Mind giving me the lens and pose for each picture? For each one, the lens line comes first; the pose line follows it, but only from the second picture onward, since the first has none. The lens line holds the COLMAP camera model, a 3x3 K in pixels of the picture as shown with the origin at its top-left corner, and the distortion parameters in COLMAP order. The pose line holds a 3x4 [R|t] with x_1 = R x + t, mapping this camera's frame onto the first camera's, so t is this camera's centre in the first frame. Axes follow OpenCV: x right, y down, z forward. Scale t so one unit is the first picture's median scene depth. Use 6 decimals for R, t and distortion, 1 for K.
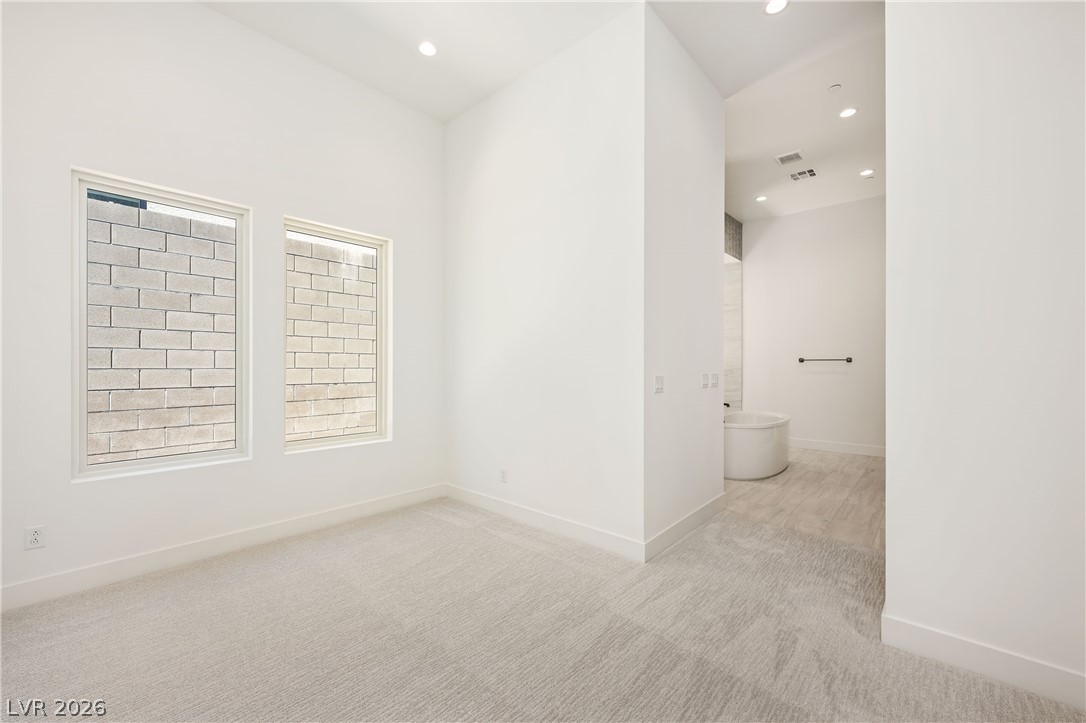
lens RADIAL K [[439.2, 0, 546.6], [0, 439.2, 361.6], [0, 0, 1]] dist [0.000884, 0.000036]
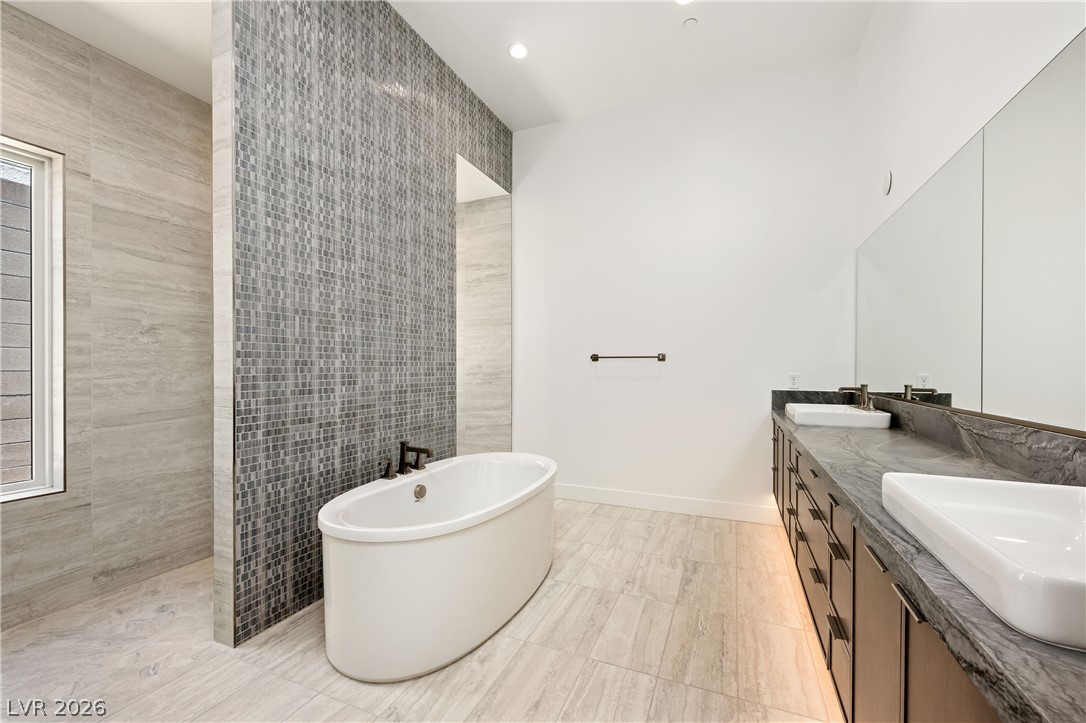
lens RADIAL K [[439.2, 0, 541.0], [0, 439.2, 363.7], [0, 0, 1]] dist [0.000884, 0.000036]
pose [[0.952102, -0.002526, 0.305772, 0.313855], [-0.000104, 0.999963, 0.008584, -0.000190], [-0.305782, -0.008204, 0.952066, 0.431186]]
